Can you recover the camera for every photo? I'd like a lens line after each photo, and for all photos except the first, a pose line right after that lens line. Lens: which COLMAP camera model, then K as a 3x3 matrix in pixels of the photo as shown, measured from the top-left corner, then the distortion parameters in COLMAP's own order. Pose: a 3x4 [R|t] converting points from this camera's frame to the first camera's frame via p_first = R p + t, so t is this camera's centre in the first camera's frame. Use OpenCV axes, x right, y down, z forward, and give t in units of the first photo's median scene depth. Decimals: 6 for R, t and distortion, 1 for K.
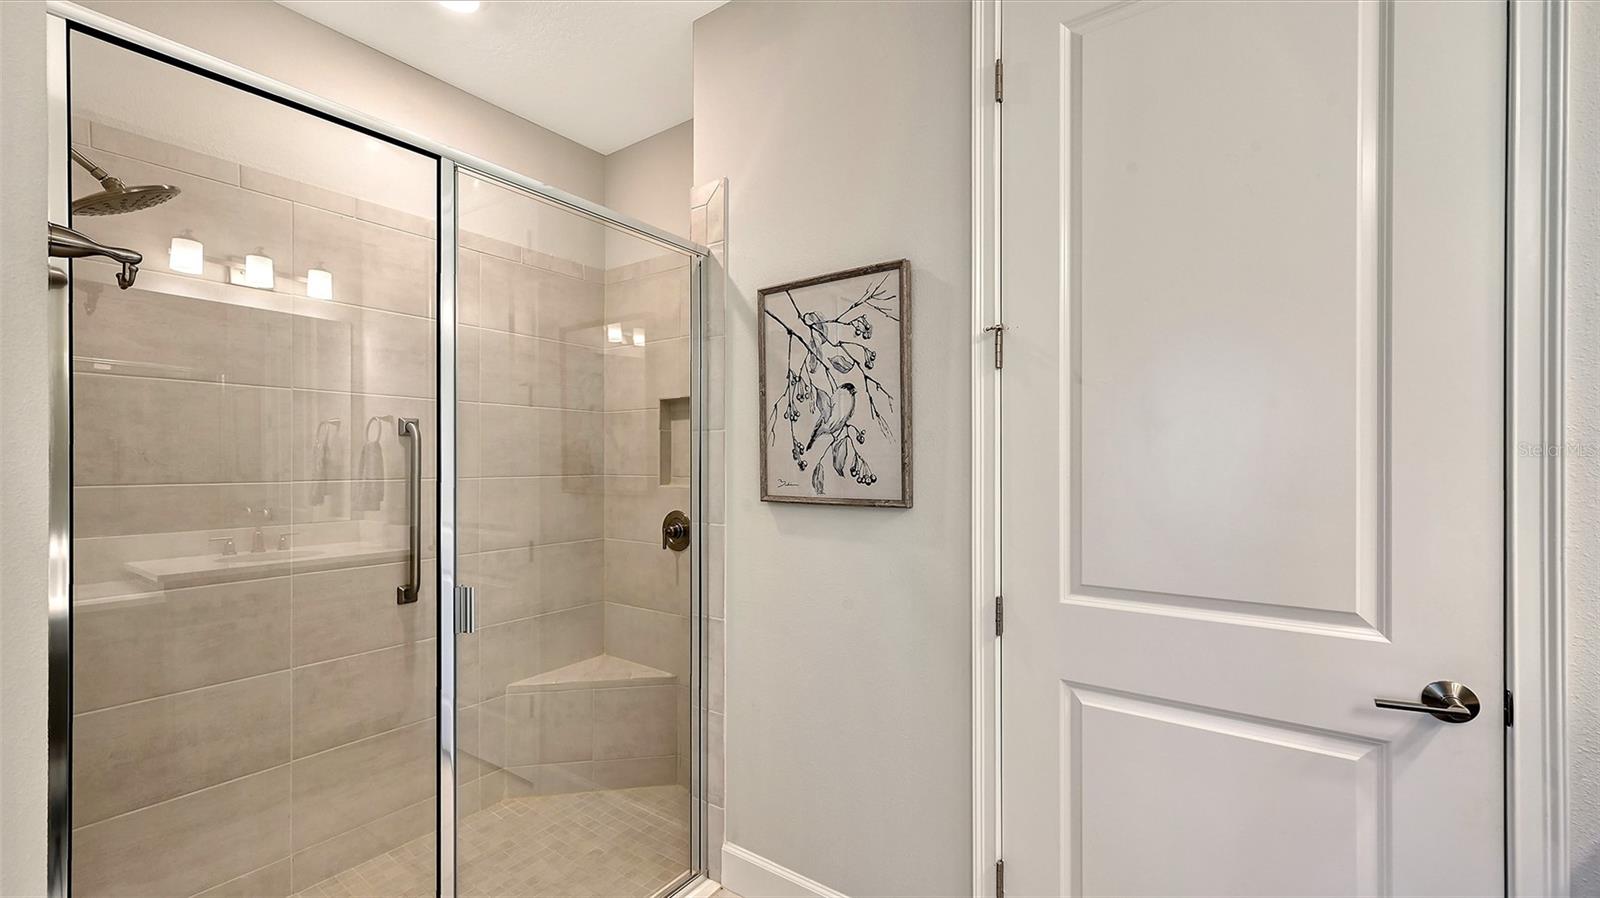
lens RADIAL K [[632.9, 0, 799.2], [0, 632.9, 463.2], [0, 0, 1]] dist [0.001710, -0.000362]
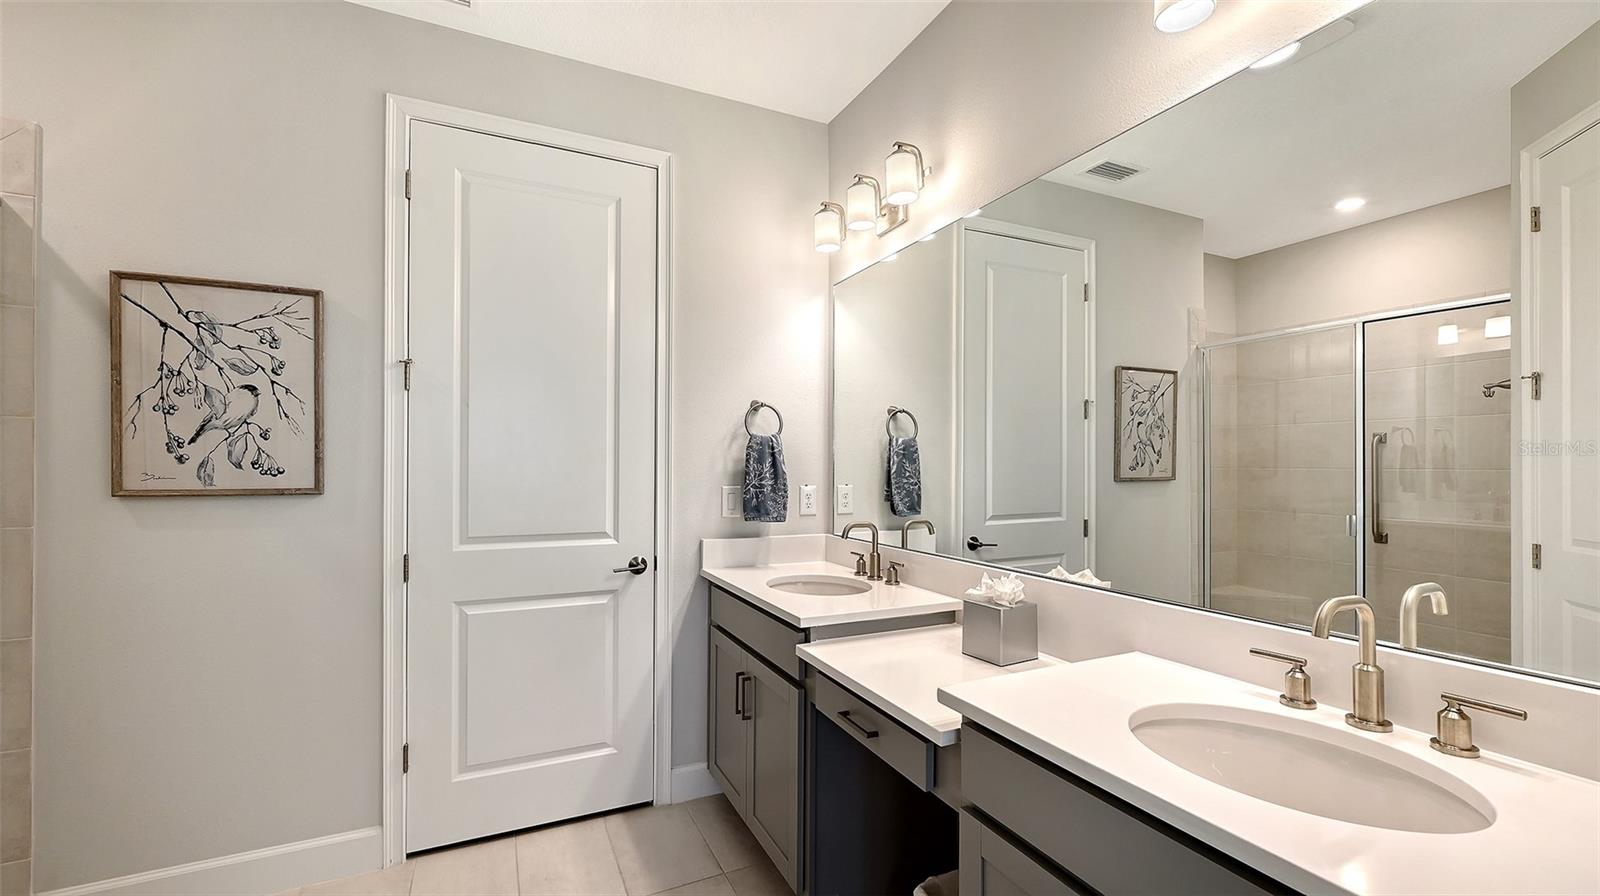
lens RADIAL K [[632.9, 0, 797.2], [0, 632.9, 460.7], [0, 0, 1]] dist [0.001710, -0.000362]
pose [[0.489722, 0.009363, 0.871829, -0.416482], [-0.003794, 0.999956, -0.008607, 0.012225], [-0.871871, 0.000907, 0.489736, -0.375384]]
